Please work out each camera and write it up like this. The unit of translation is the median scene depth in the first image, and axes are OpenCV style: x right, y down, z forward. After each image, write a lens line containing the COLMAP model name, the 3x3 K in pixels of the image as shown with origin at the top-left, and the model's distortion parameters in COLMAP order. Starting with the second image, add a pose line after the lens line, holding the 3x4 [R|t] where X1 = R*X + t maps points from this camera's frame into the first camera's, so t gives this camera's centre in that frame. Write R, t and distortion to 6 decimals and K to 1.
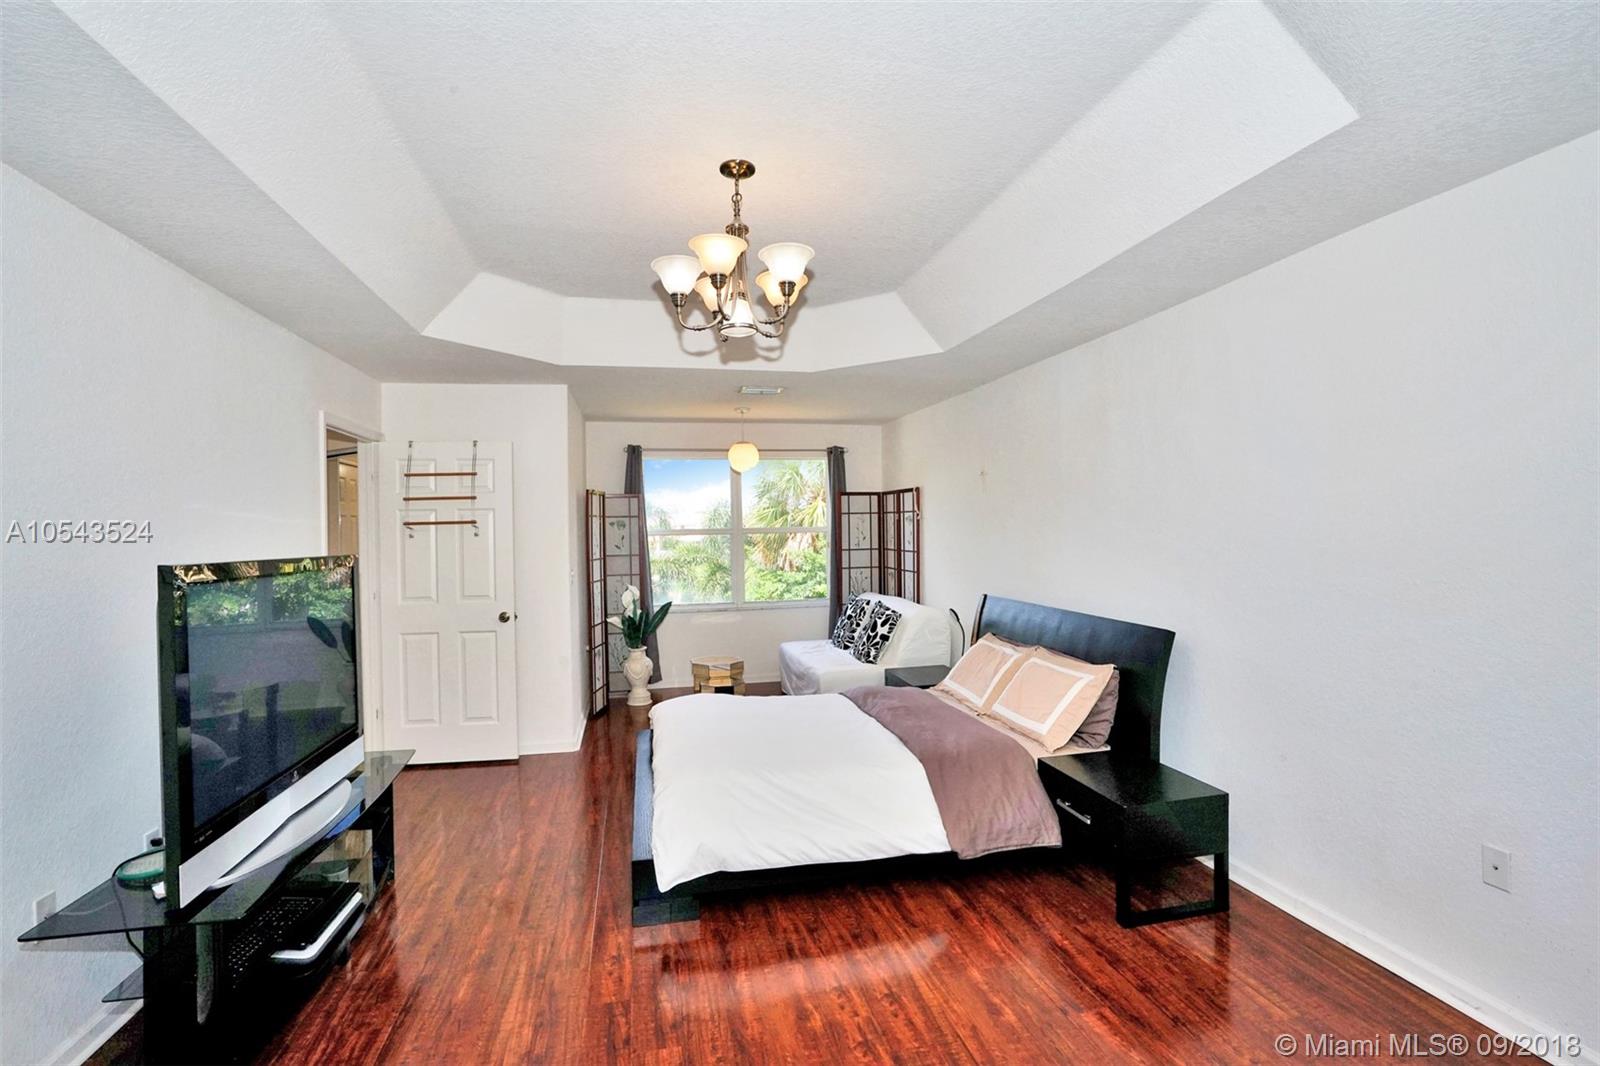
lens RADIAL K [[754.3, 0, 799.1], [0, 754.3, 530.7], [0, 0, 1]] dist [-0.062154, 0.025969]
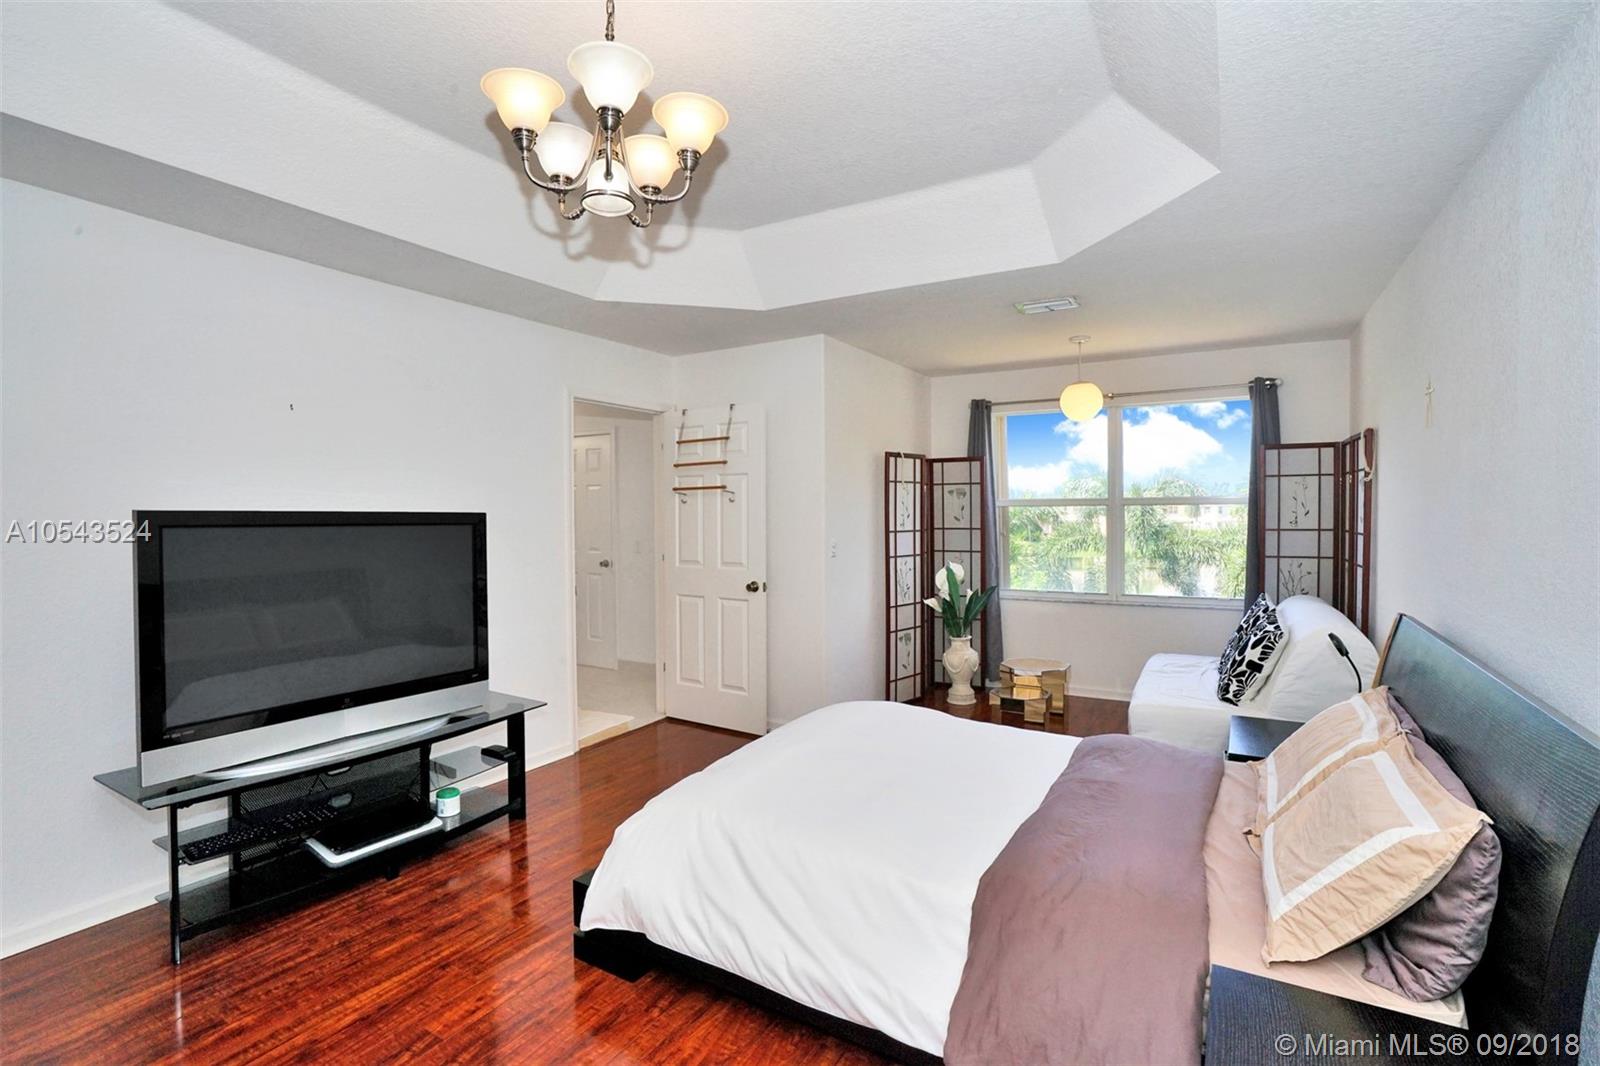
lens RADIAL K [[754.3, 0, 799.1], [0, 754.3, 530.7], [0, 0, 1]] dist [-0.062154, 0.025969]
pose [[0.726121, 0.027966, -0.686998, 0.257638], [-0.008483, 0.999461, 0.031720, 0.010837], [0.687514, -0.017205, 0.725967, 0.281286]]
